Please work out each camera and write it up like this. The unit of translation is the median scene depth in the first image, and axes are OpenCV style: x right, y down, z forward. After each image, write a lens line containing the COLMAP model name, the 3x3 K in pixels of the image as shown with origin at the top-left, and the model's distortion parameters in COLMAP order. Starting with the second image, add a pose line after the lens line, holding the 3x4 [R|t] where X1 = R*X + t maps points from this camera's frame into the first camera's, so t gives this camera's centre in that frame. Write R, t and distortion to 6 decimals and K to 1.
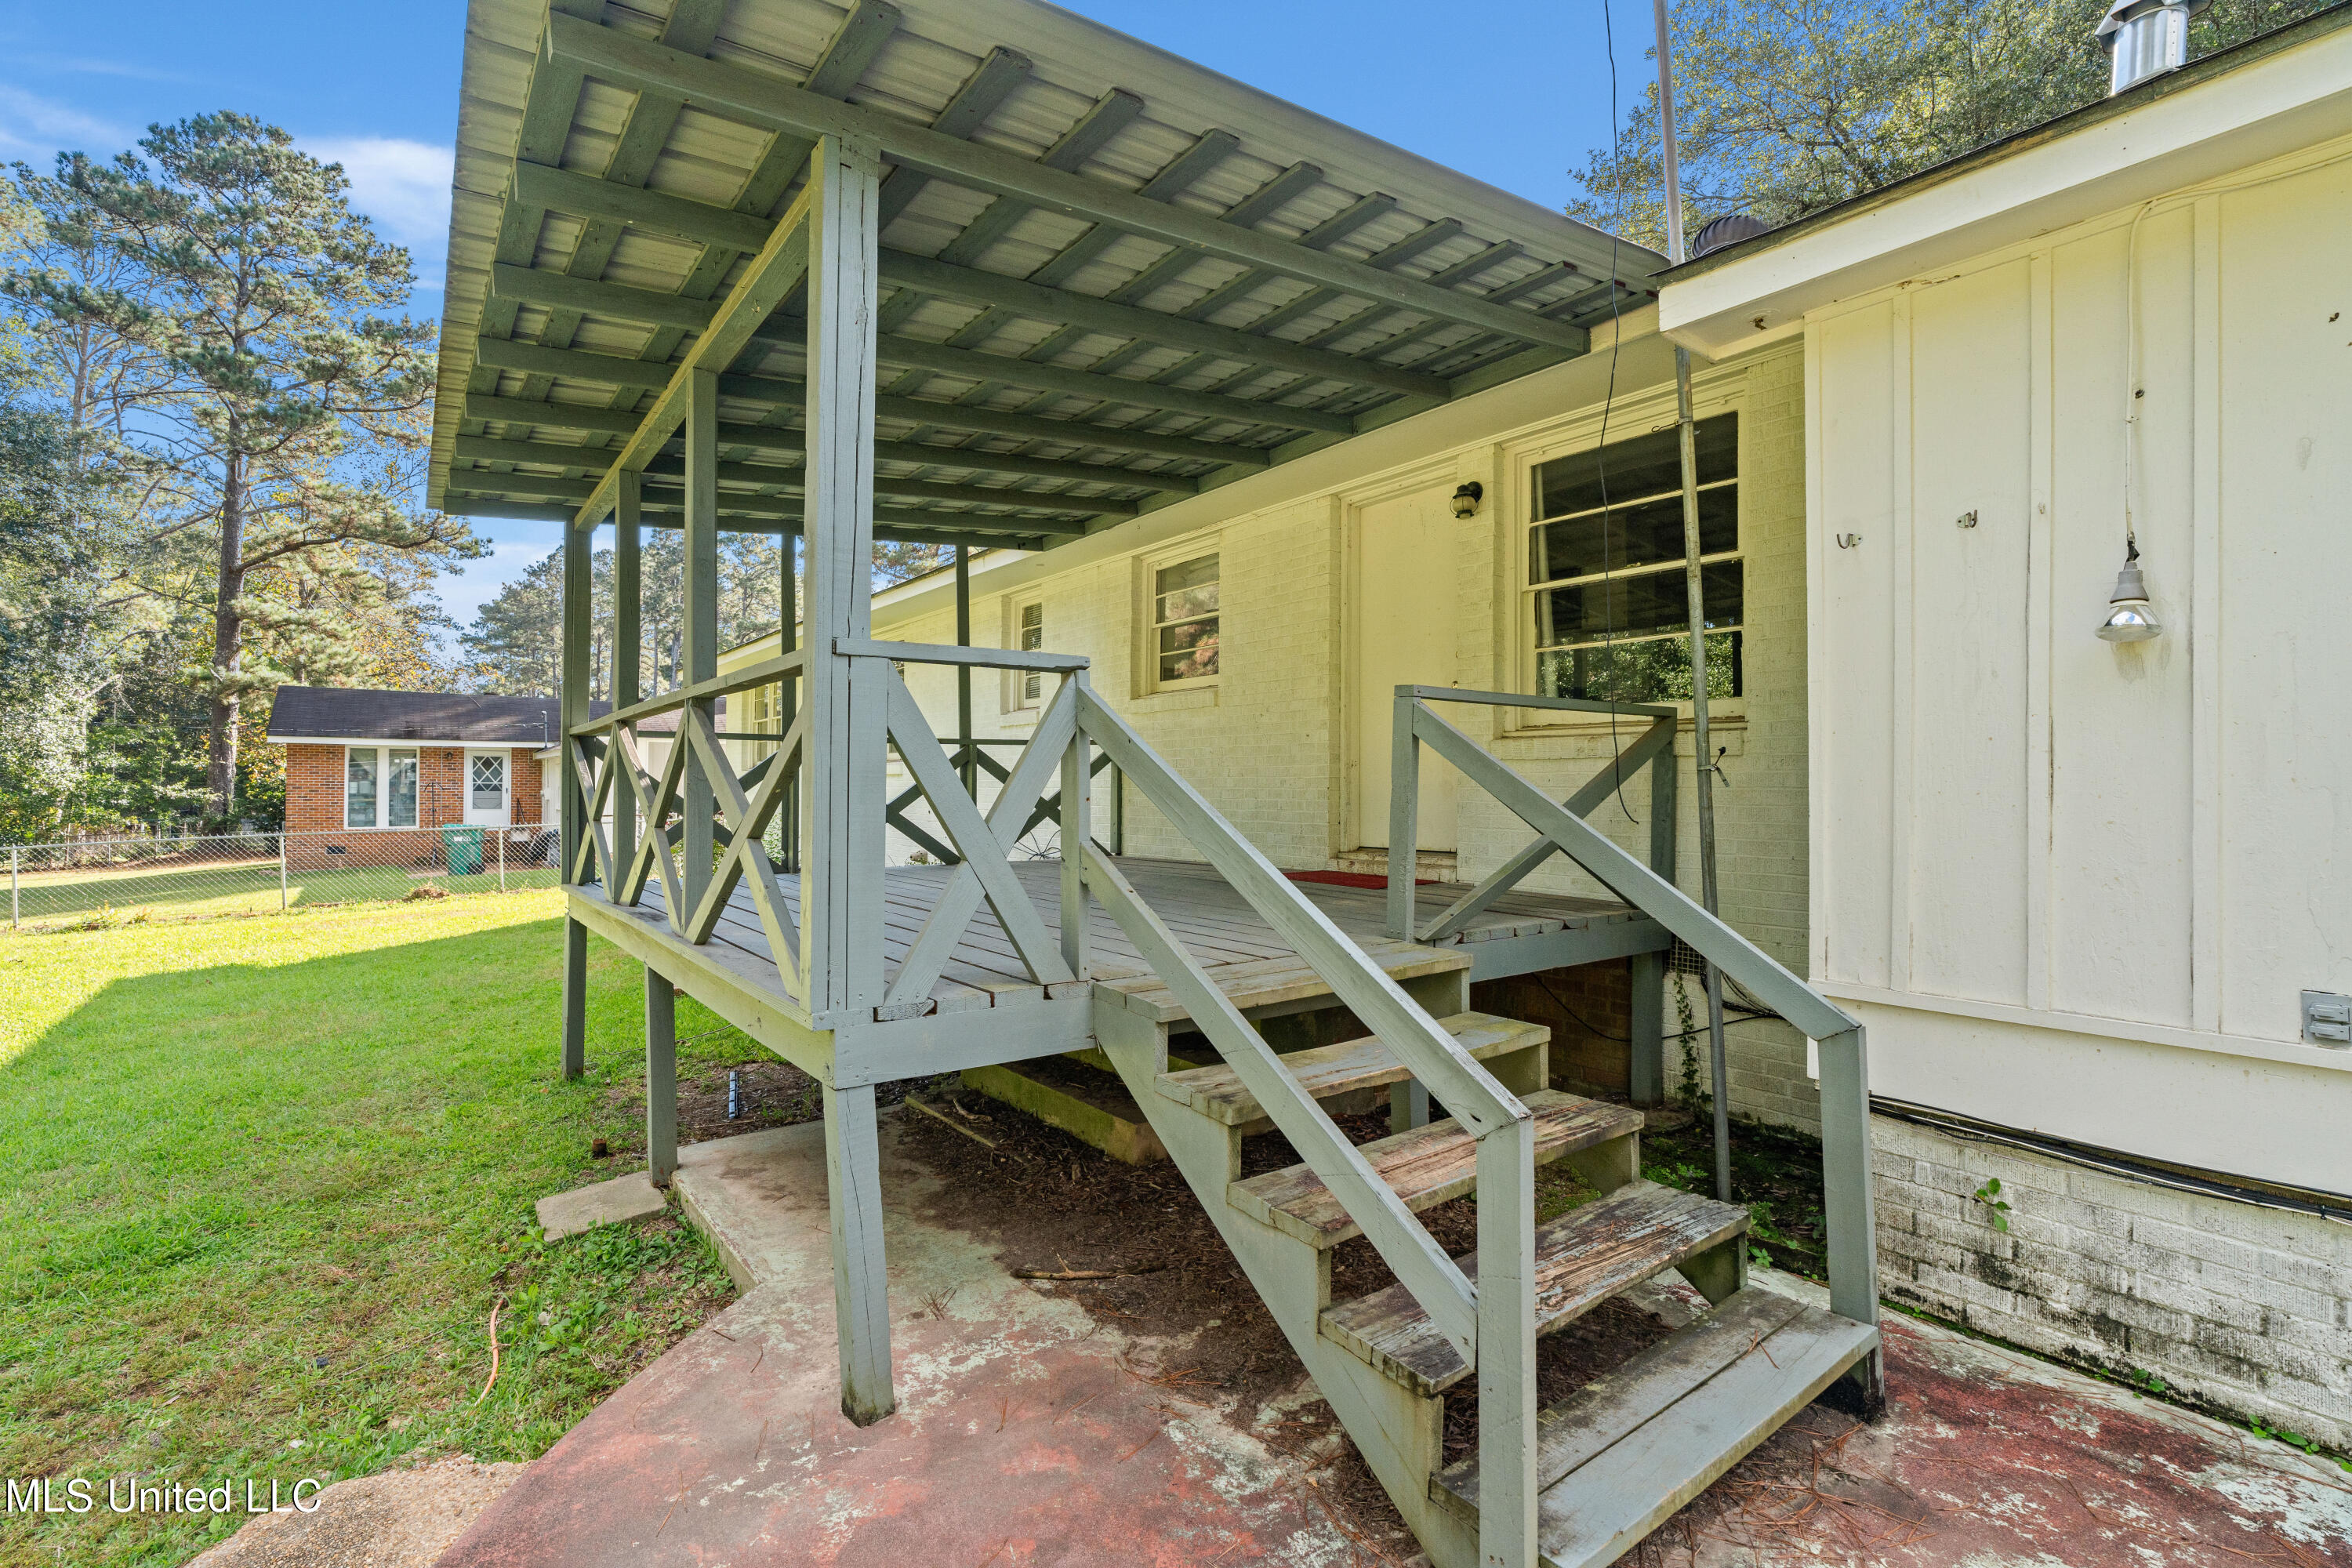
lens RADIAL K [[1059.7, 0, 1161.8], [0, 1059.7, 782.5], [0, 0, 1]] dist [-0.007400, 0.003057]
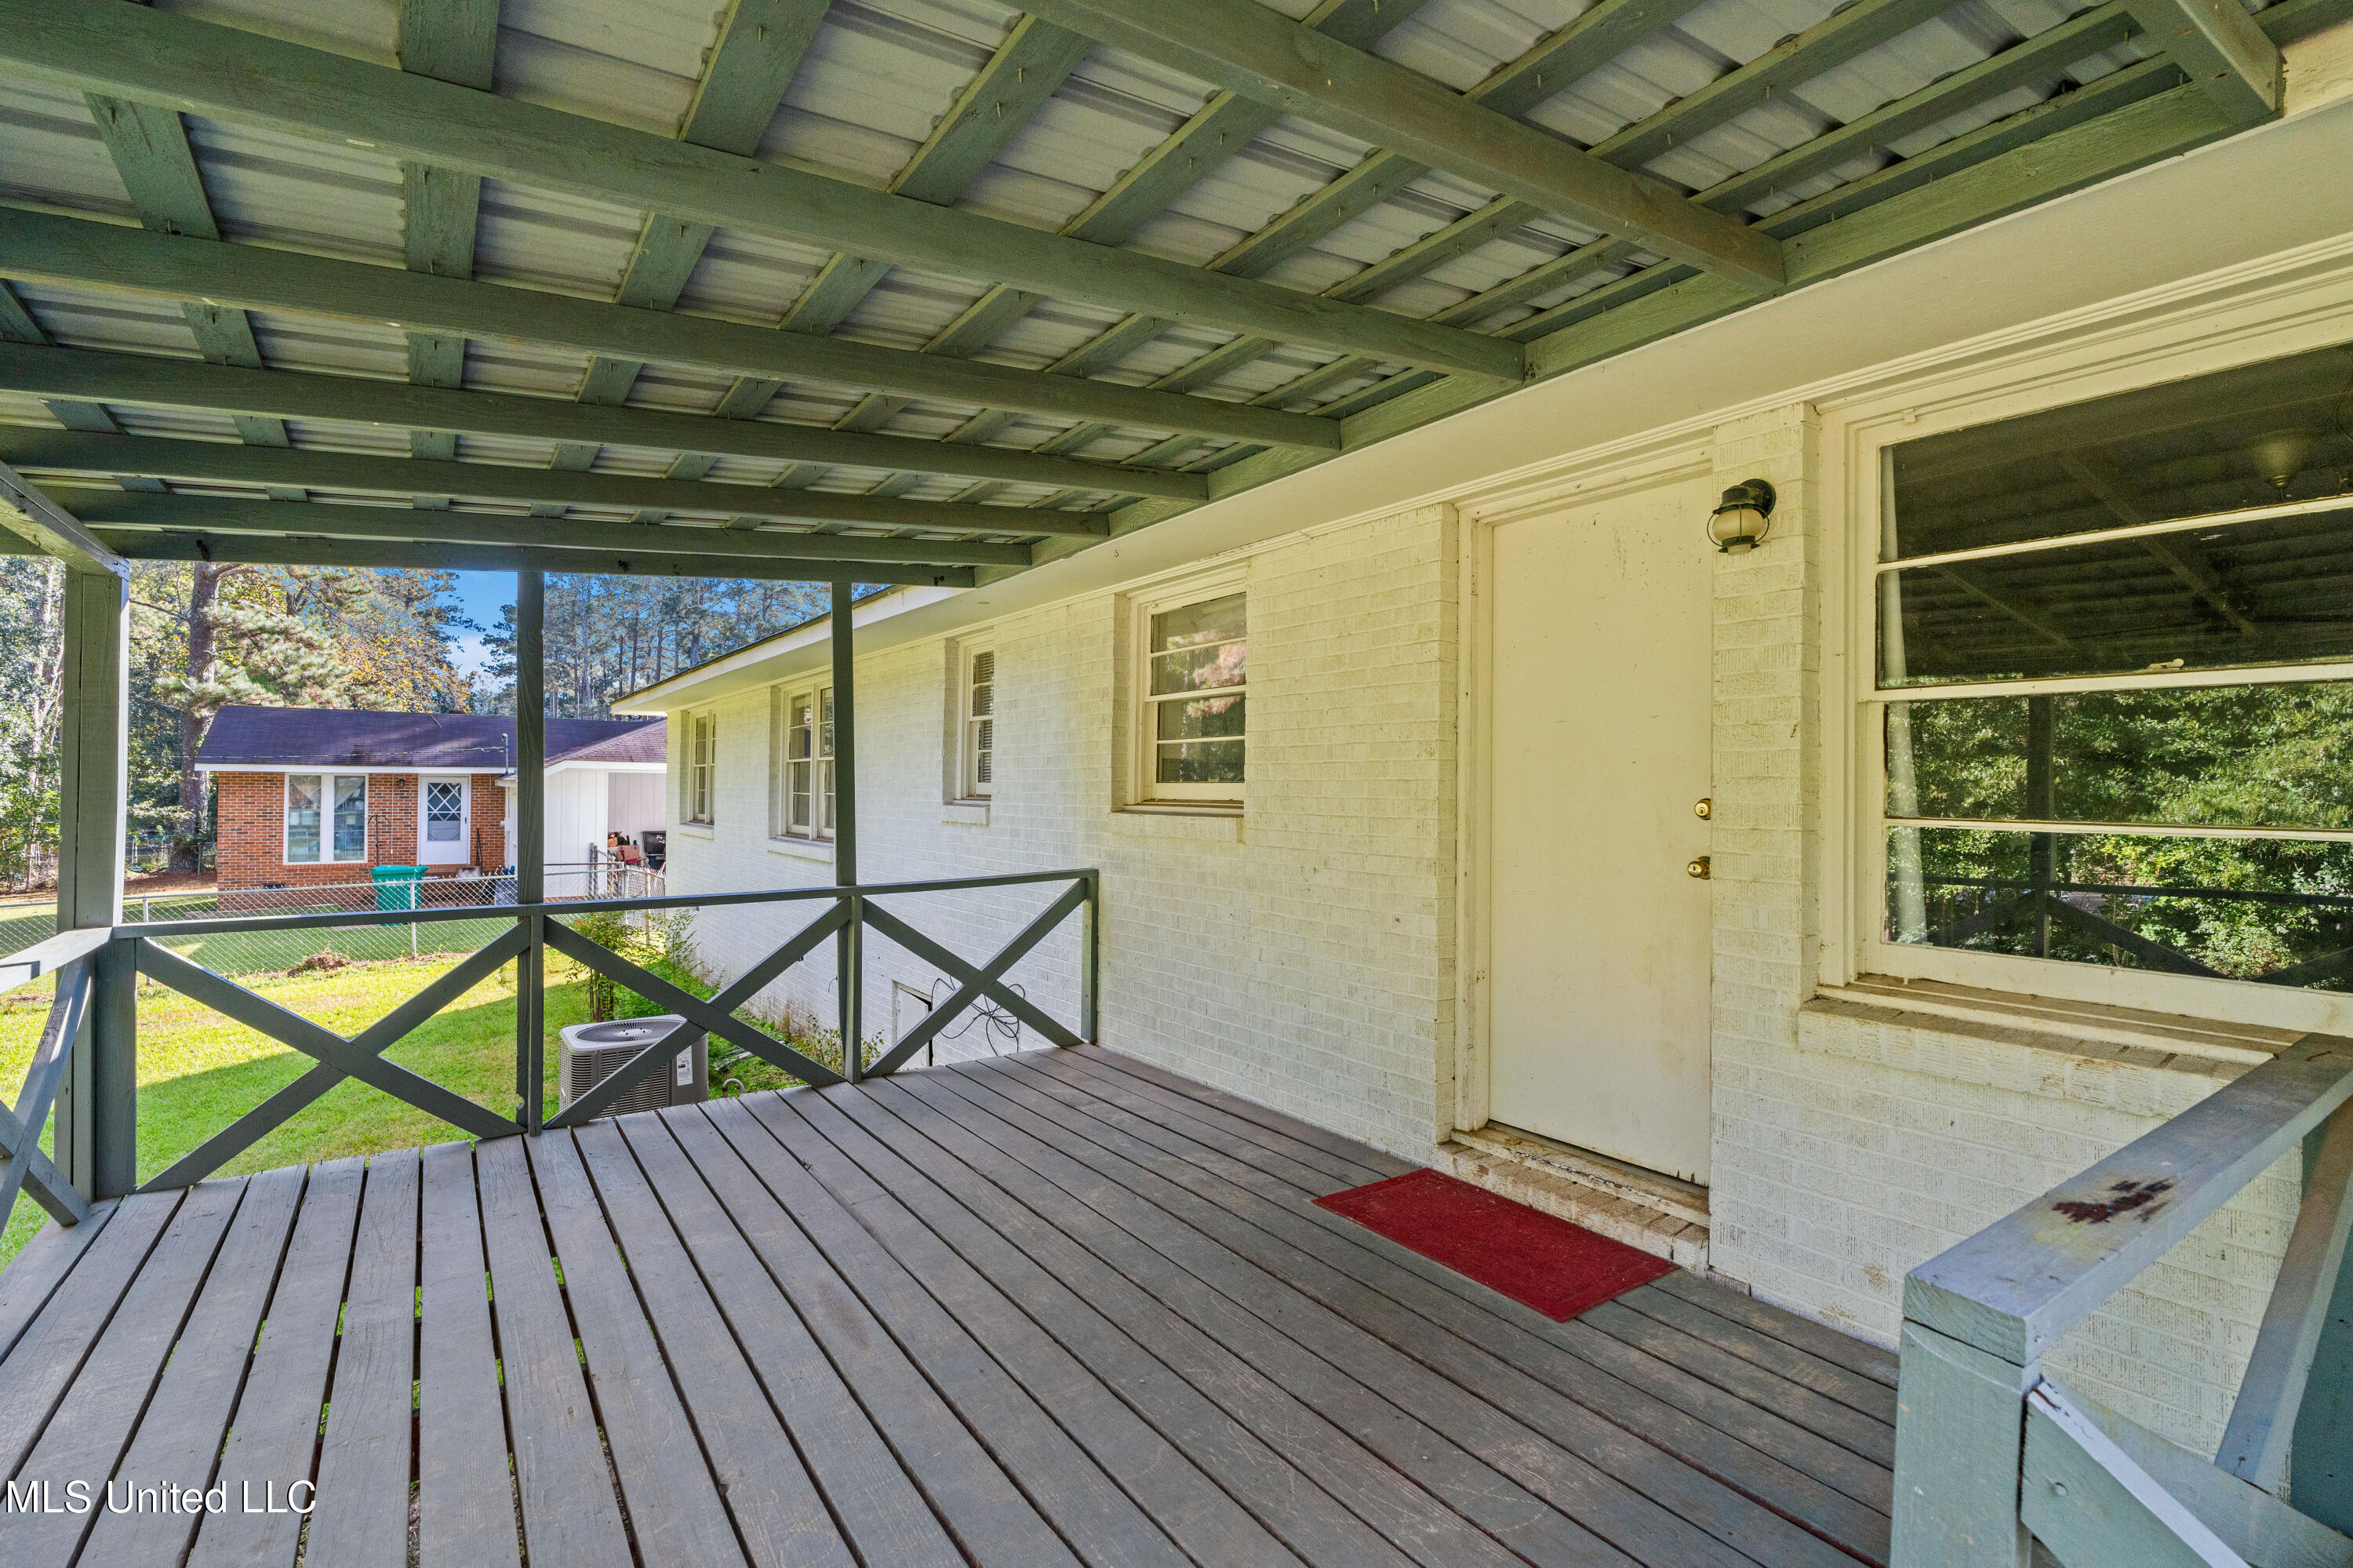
lens RADIAL K [[1060.2, 0, 1163.5], [0, 1060.2, 786.7], [0, 0, 1]] dist [-0.007400, 0.003057]
pose [[0.999677, 0.004491, -0.024996, 0.019238], [-0.004353, 0.999975, 0.005557, -0.095078], [0.025020, -0.005447, 0.999672, 0.333304]]
